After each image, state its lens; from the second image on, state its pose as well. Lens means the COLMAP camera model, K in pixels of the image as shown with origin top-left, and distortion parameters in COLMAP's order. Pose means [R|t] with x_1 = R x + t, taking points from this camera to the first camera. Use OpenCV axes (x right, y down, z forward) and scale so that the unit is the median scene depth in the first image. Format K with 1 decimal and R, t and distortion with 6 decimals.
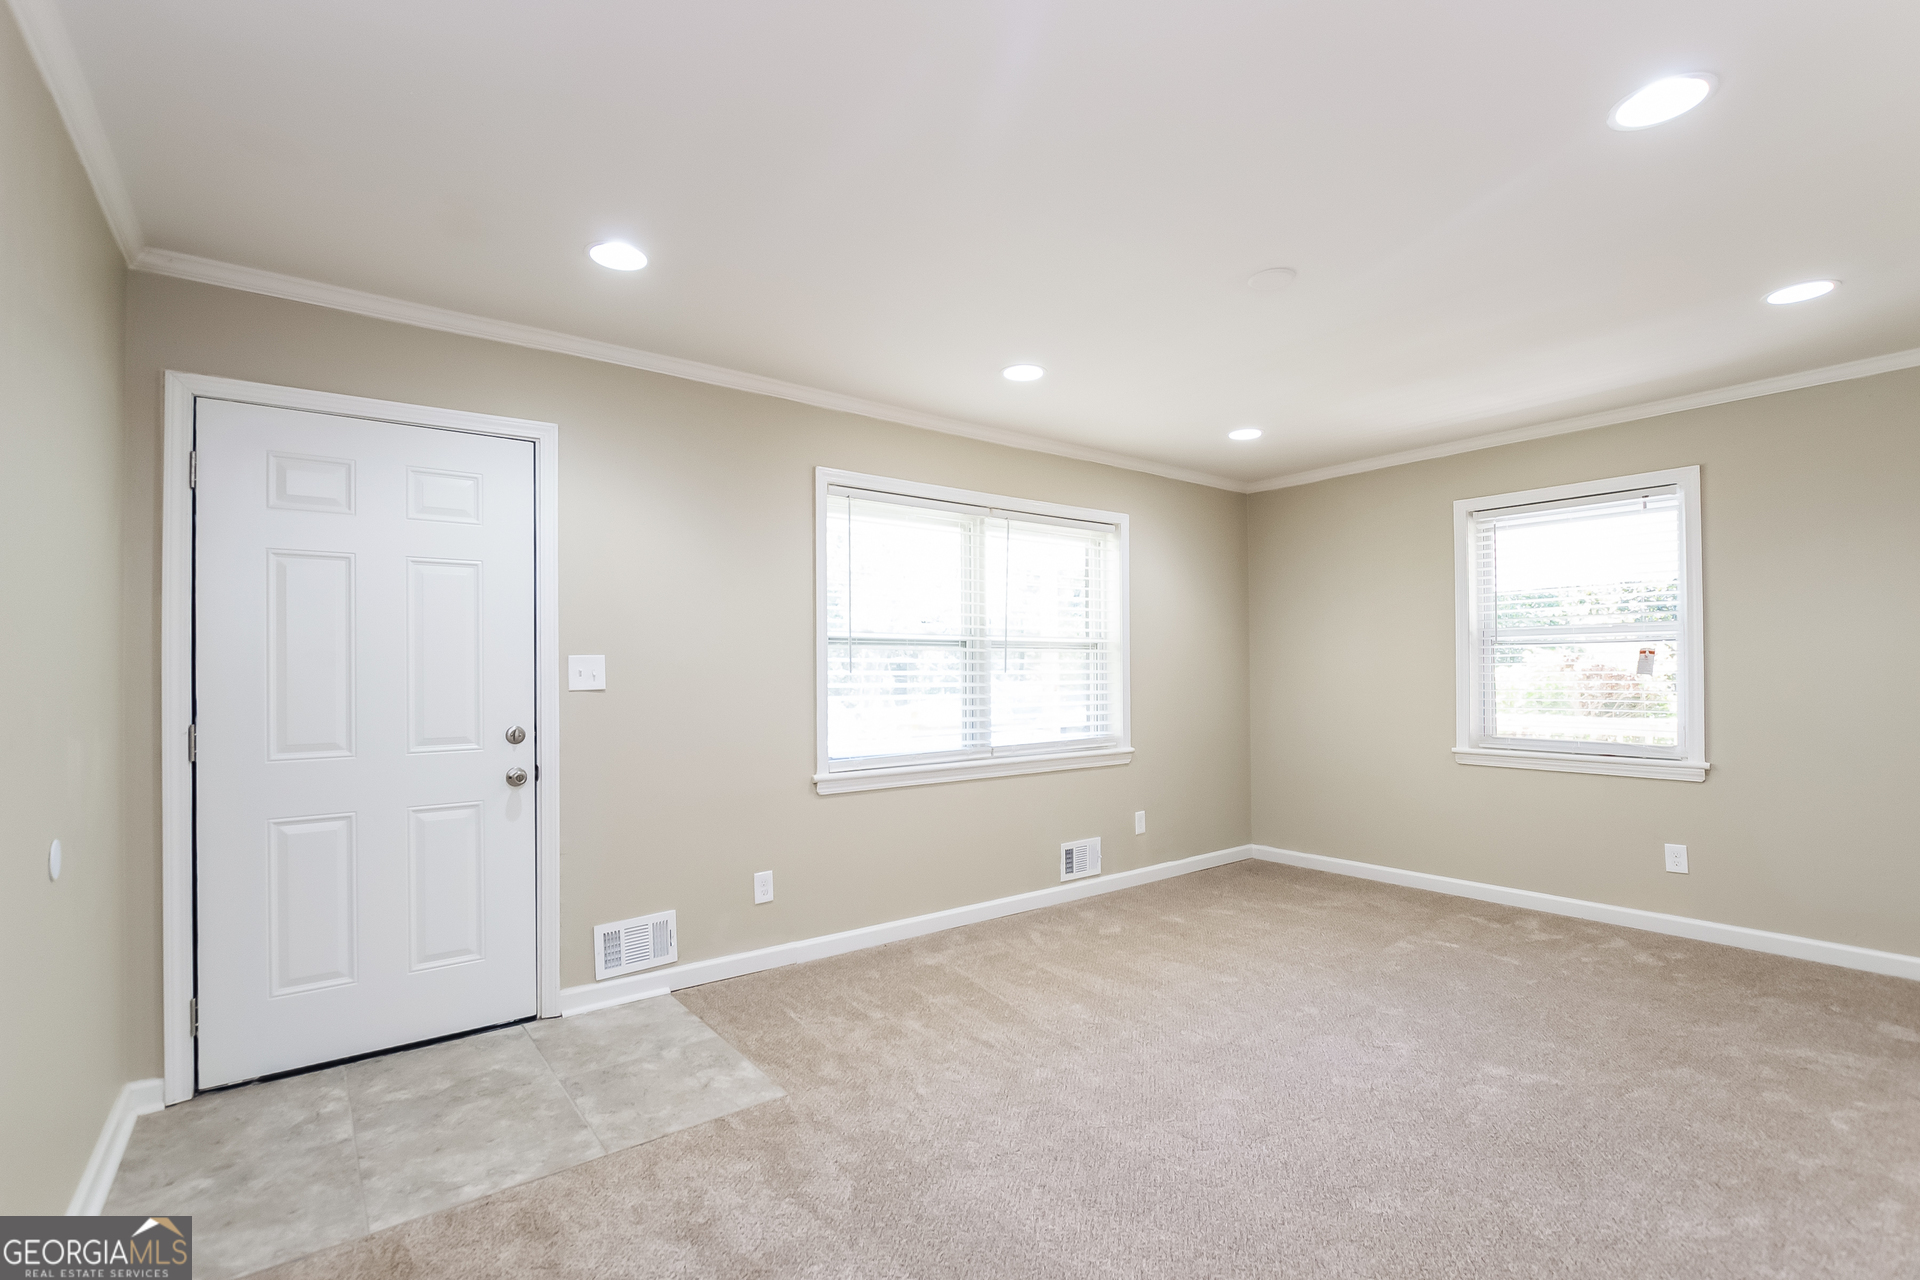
lens RADIAL K [[831.6, 0, 922.0], [0, 831.6, 656.6], [0, 0, 1]] dist [-0.001225, -0.000046]
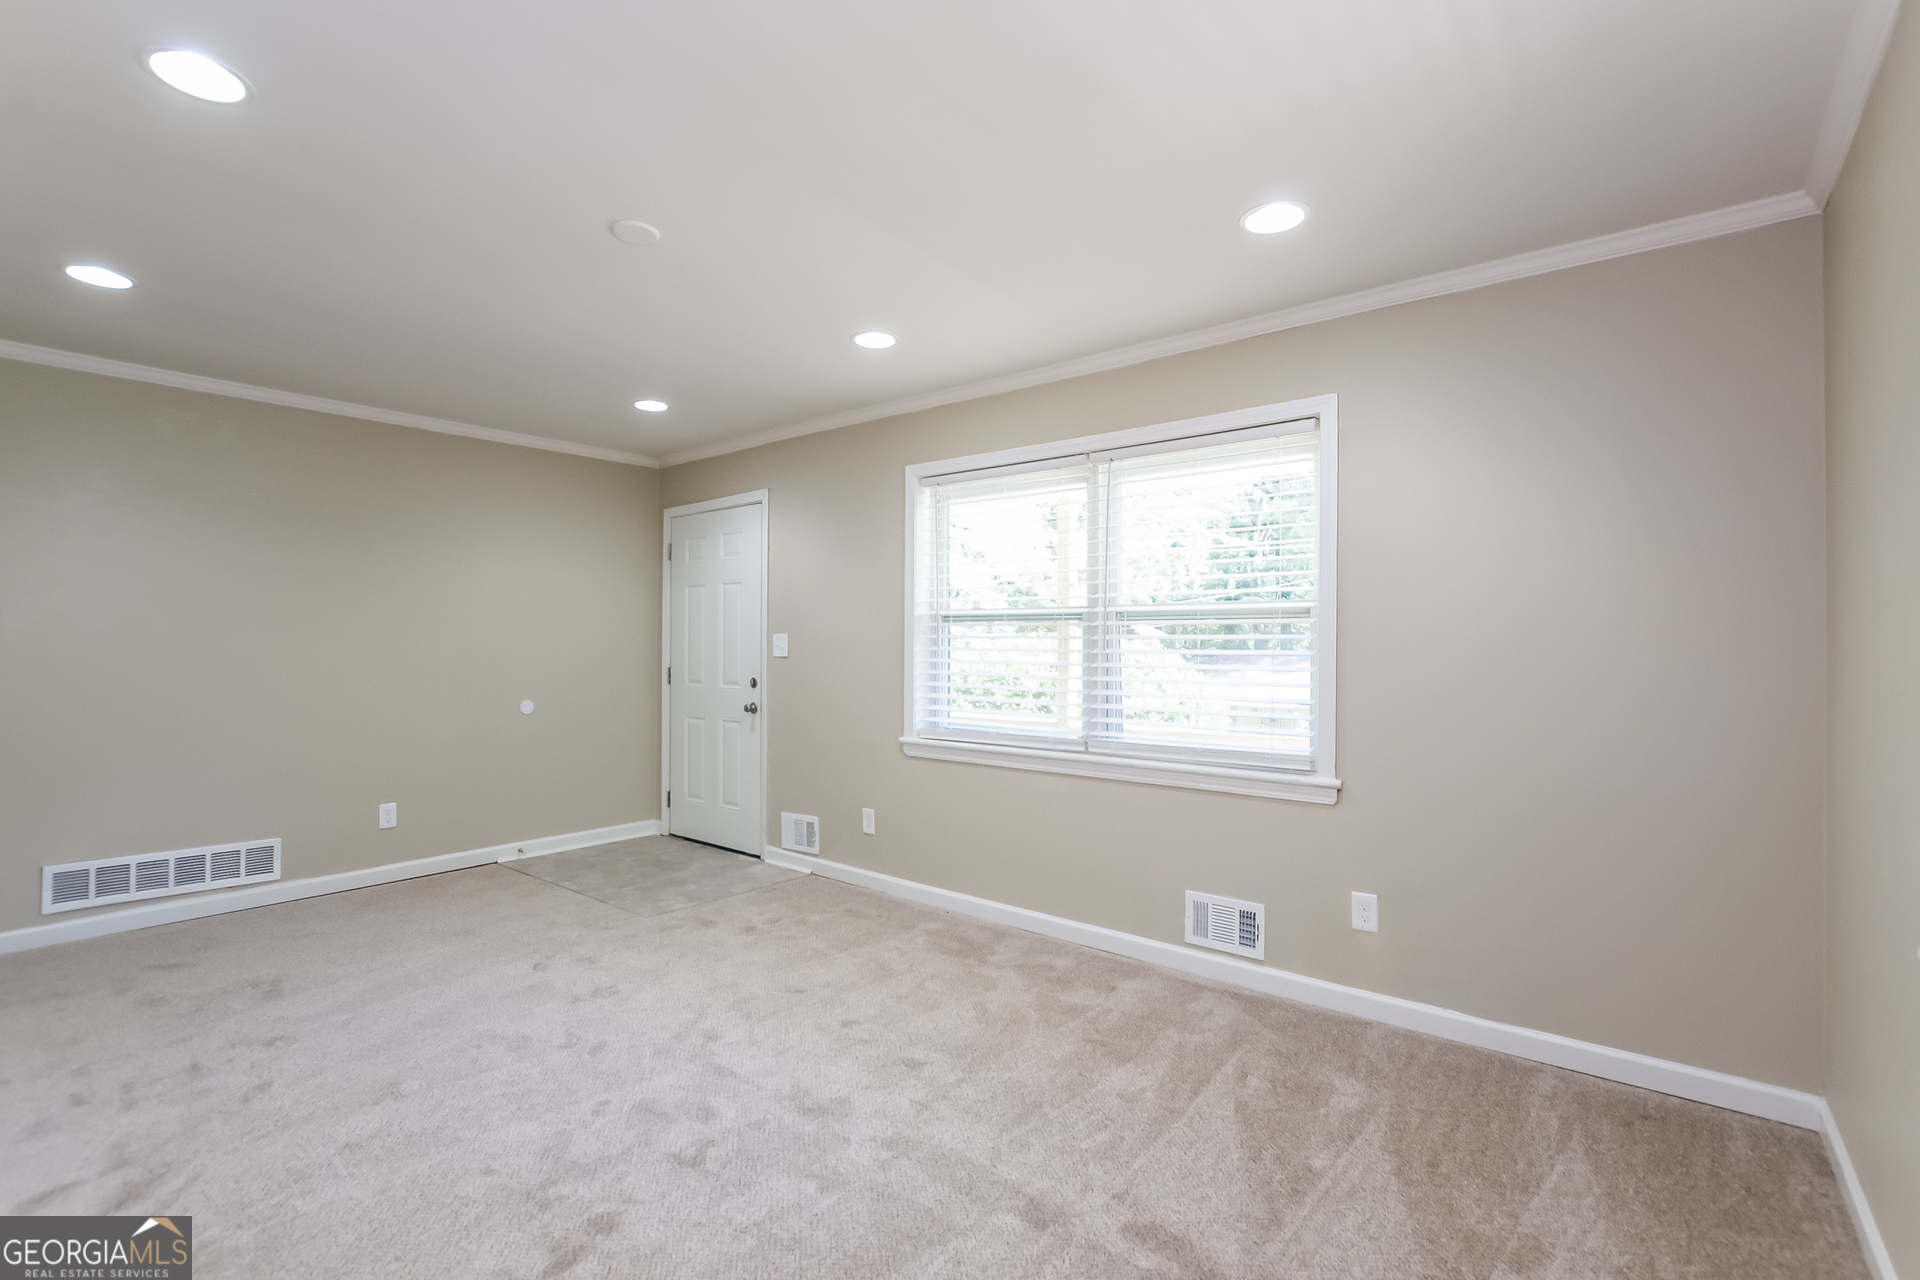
lens RADIAL K [[868.8, 0, 951.9], [0, 868.8, 625.1], [0, 0, 1]] dist [0.011238, -0.000070]
pose [[0.259527, -0.016086, -0.965602, 1.180041], [0.008482, 0.999861, -0.014377, 0.006965], [0.965698, -0.004459, 0.259628, 0.850184]]
